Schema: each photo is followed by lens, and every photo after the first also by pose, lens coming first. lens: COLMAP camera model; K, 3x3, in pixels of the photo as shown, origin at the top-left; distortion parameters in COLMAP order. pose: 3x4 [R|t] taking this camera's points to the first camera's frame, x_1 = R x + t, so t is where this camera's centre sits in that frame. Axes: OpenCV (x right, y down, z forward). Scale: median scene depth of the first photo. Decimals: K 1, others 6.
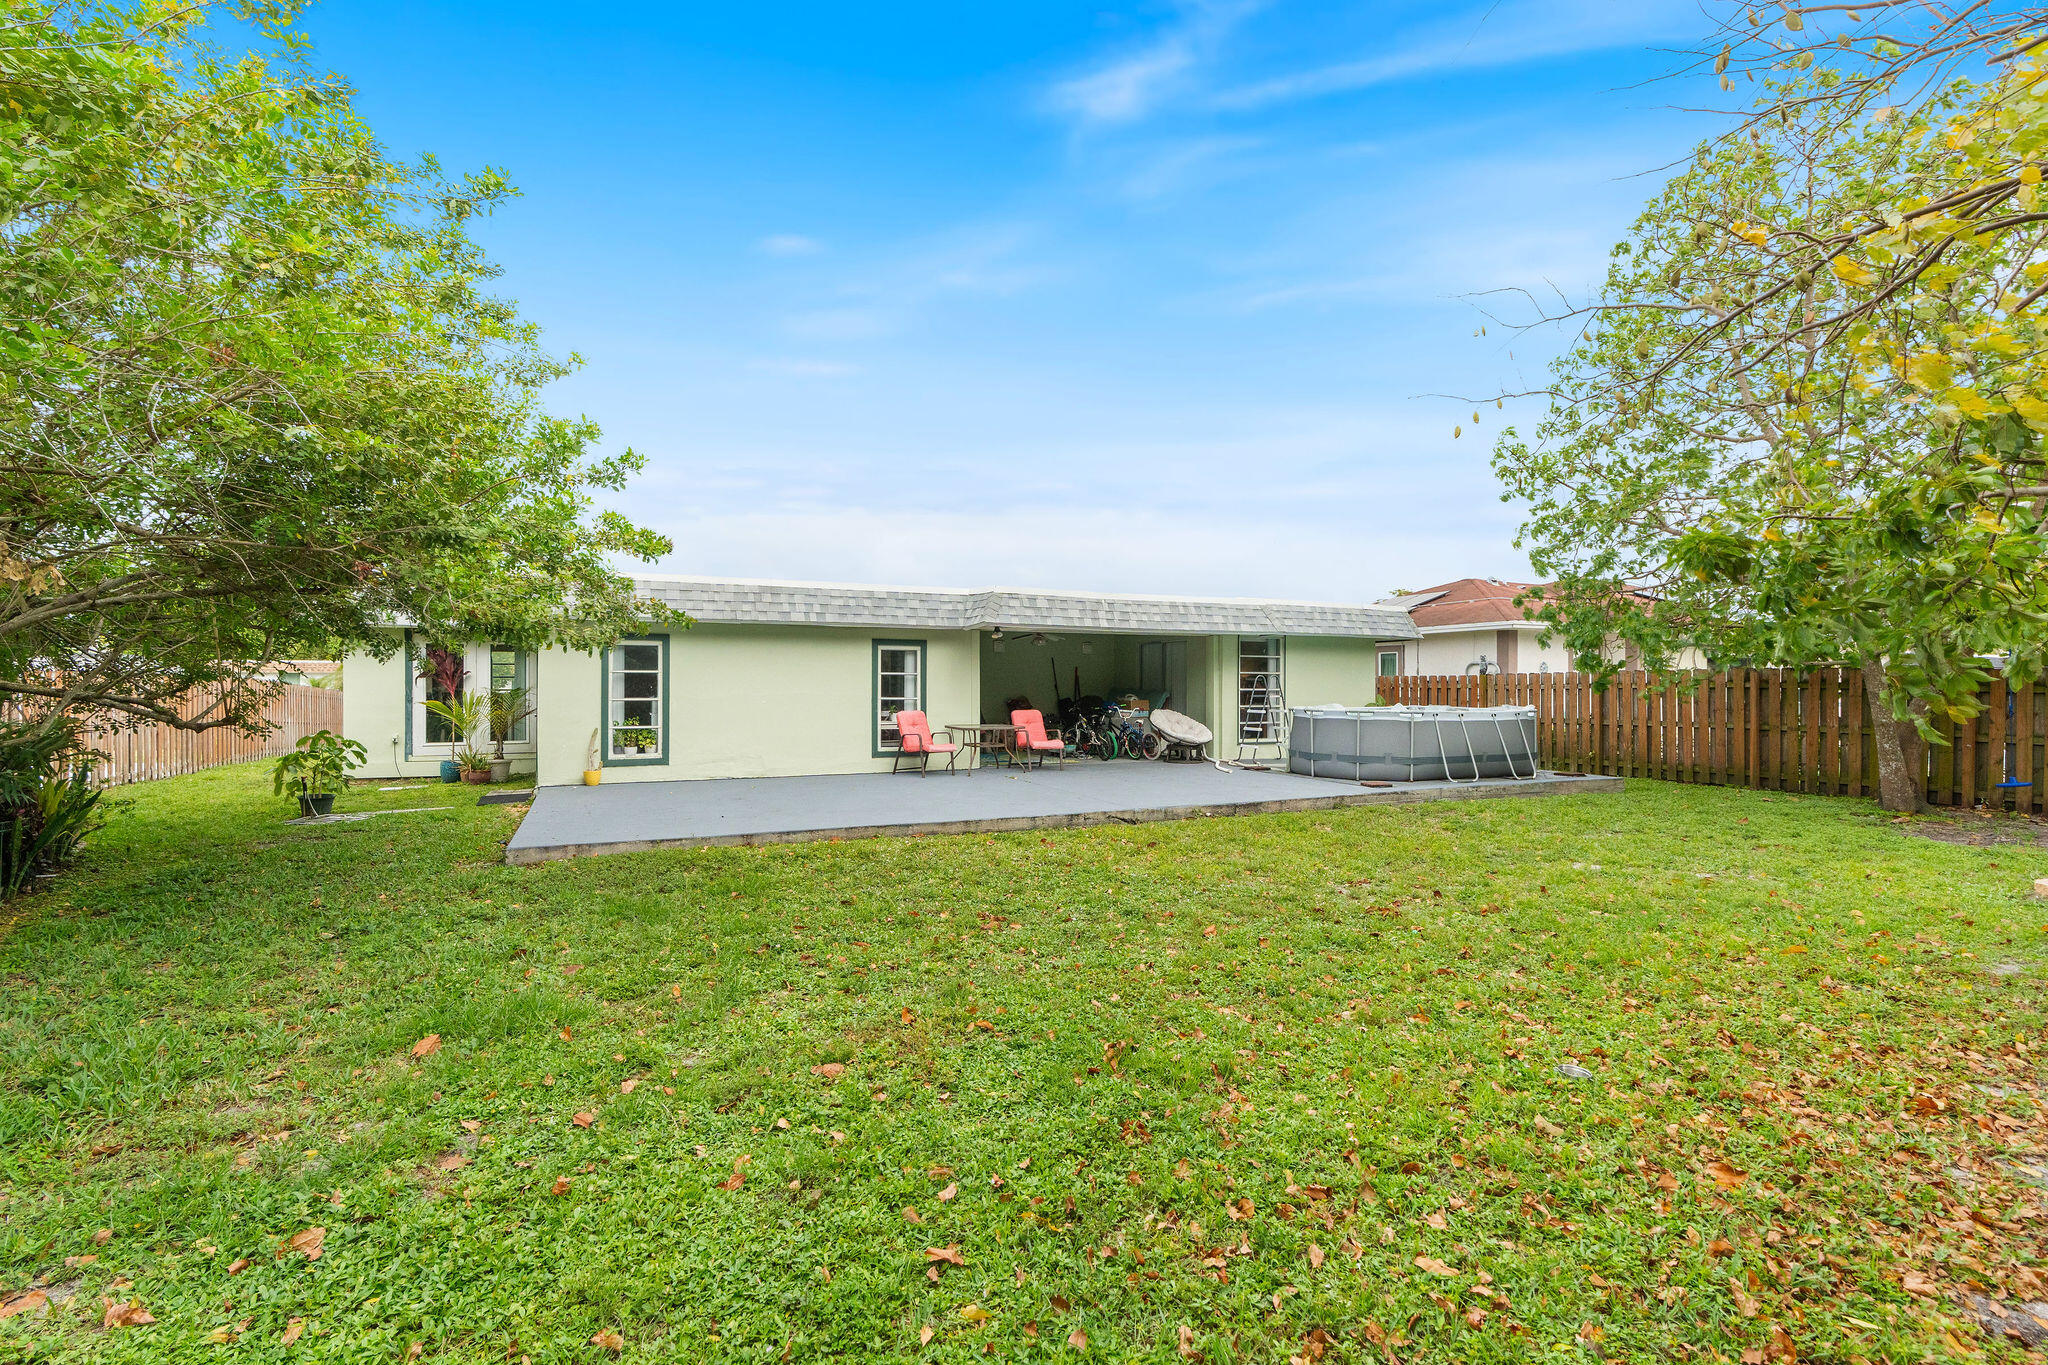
lens RADIAL K [[919.7, 0, 1017.6], [0, 919.7, 689.1], [0, 0, 1]] dist [-0.003429, 0.000352]
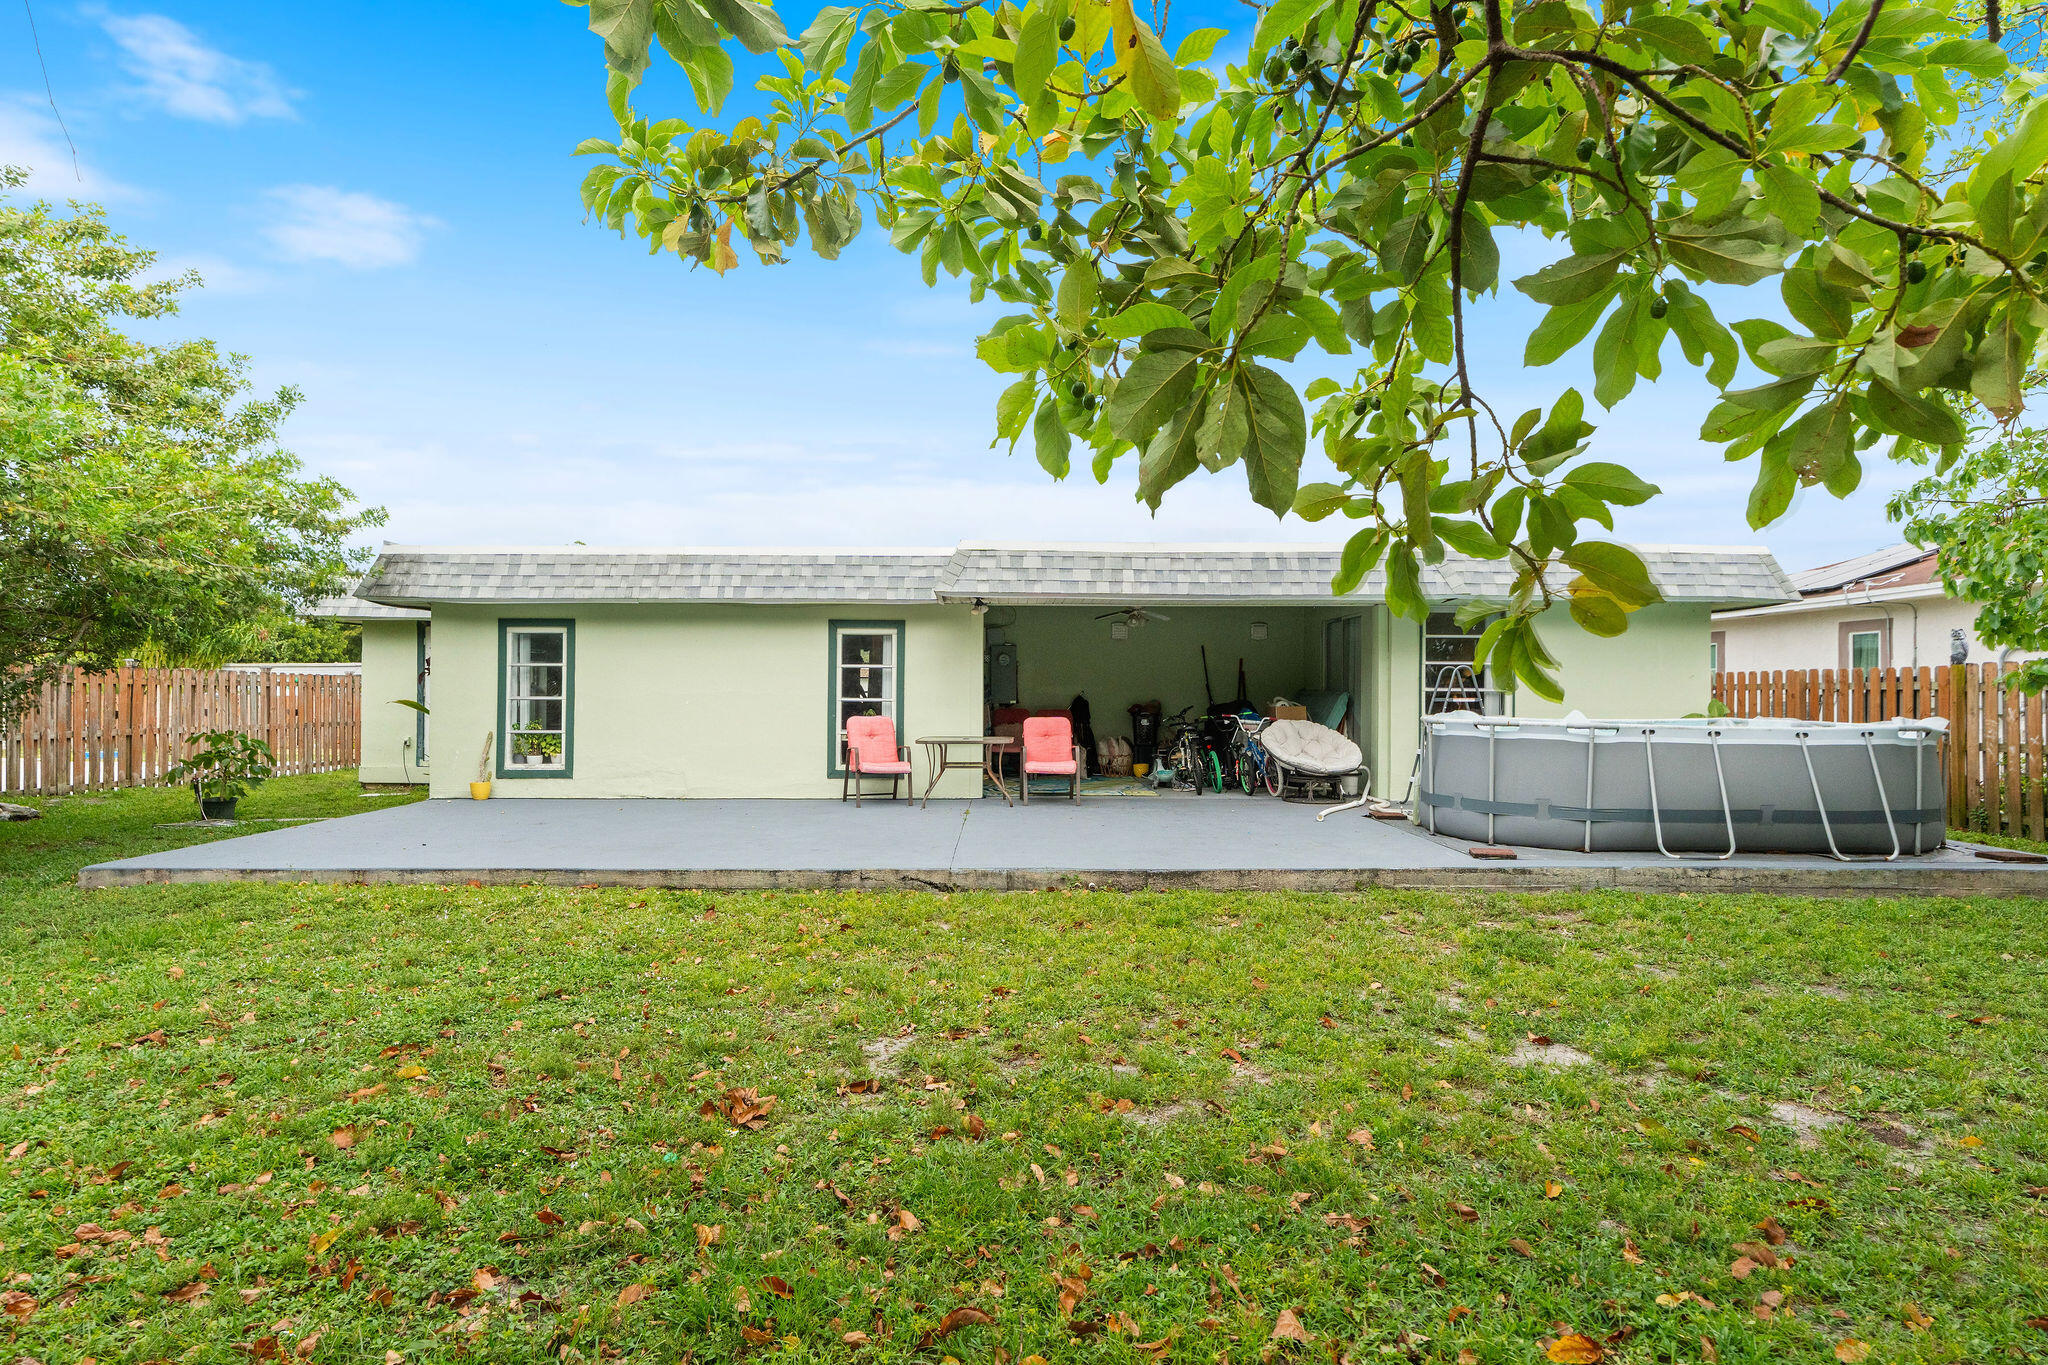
lens RADIAL K [[1145.7, 0, 1011.5], [0, 1145.7, 691.7], [0, 0, 1]] dist [0.002643, 0.000773]
pose [[0.915460, 0.001715, -0.402405, 0.356370], [-0.002847, 0.999993, -0.002216, 0.005867], [0.402398, 0.003174, 0.915459, 0.204961]]
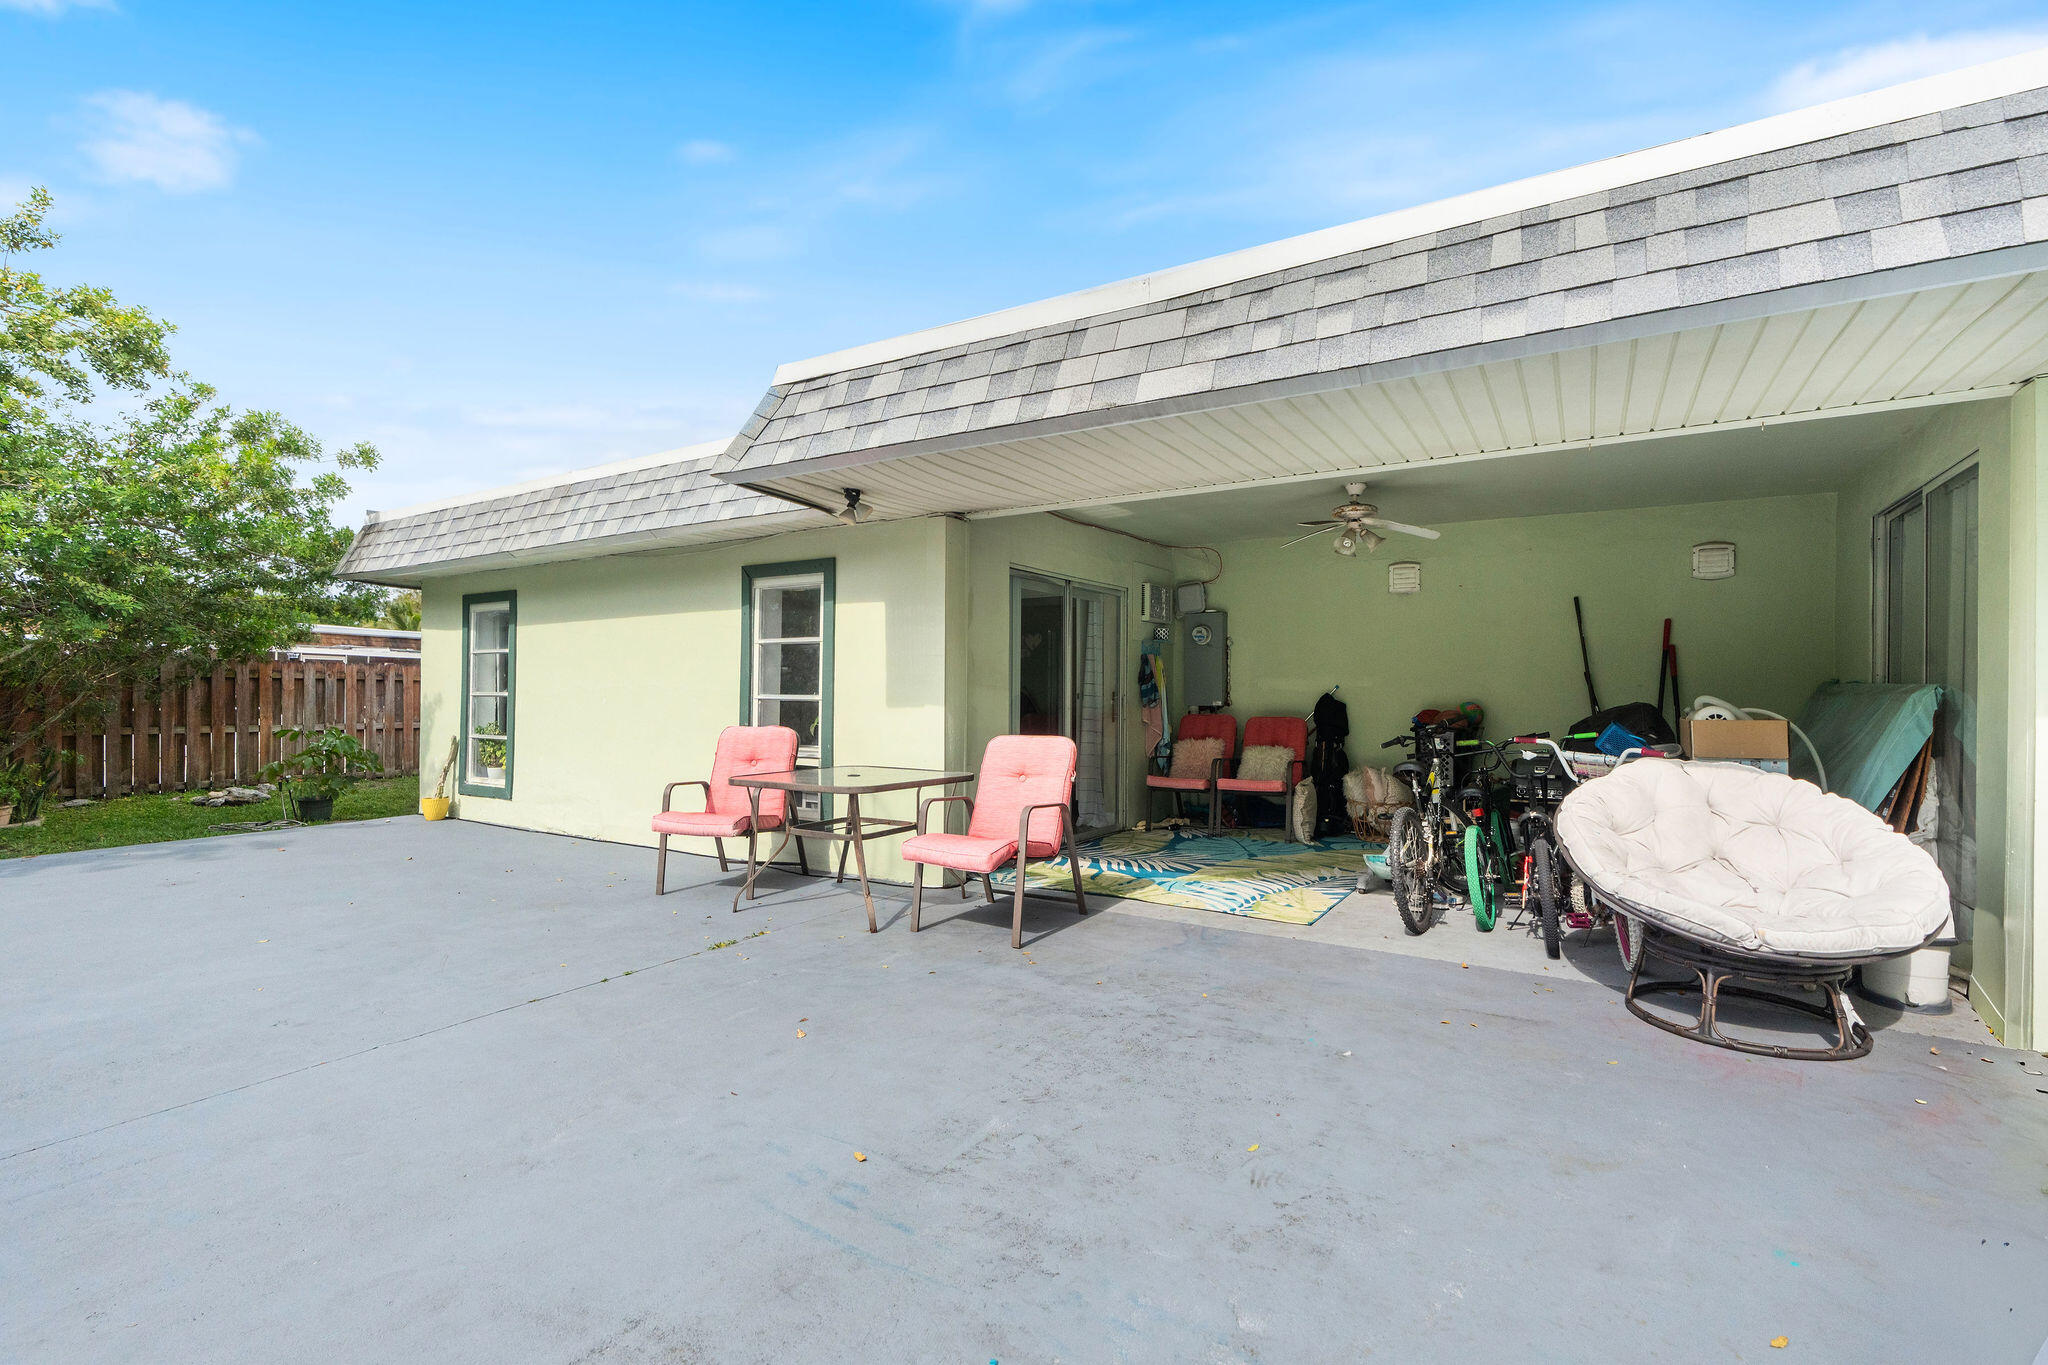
lens RADIAL K [[919.7, 0, 1017.6], [0, 919.7, 689.1], [0, 0, 1]] dist [-0.003429, 0.000352]
pose [[0.554286, -0.001727, -0.832324, 0.300876], [-0.003433, 0.999985, -0.004361, 0.008099], [0.832319, 0.005275, 0.554272, 0.863468]]
